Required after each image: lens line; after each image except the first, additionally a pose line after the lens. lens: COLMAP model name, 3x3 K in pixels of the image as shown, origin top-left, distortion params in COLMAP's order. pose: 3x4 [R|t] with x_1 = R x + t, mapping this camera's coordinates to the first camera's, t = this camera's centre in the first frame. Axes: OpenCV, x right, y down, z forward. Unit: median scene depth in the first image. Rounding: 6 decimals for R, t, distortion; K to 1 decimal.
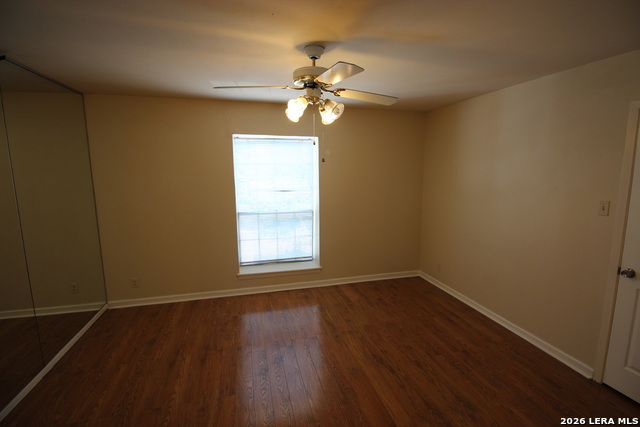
lens RADIAL K [[297.0, 0, 325.2], [0, 297.0, 215.9], [0, 0, 1]] dist [0.002188, -0.014059]
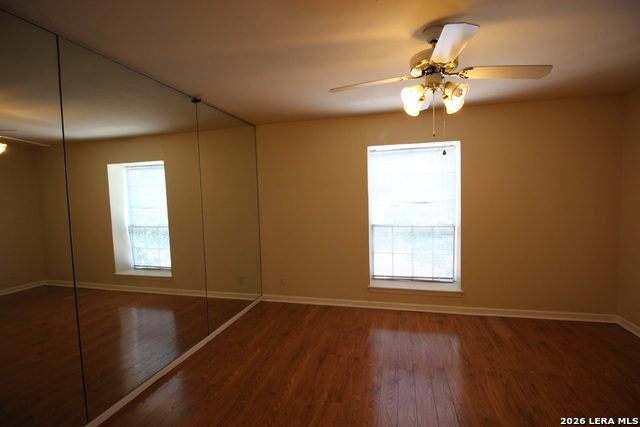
lens RADIAL K [[297.0, 0, 325.2], [0, 297.0, 215.9], [0, 0, 1]] dist [0.002188, -0.014059]
pose [[0.871421, 0.012262, -0.490383, 0.080648], [-0.052351, 0.996303, -0.068115, 0.050132], [0.487735, 0.085028, 0.868841, 0.065964]]
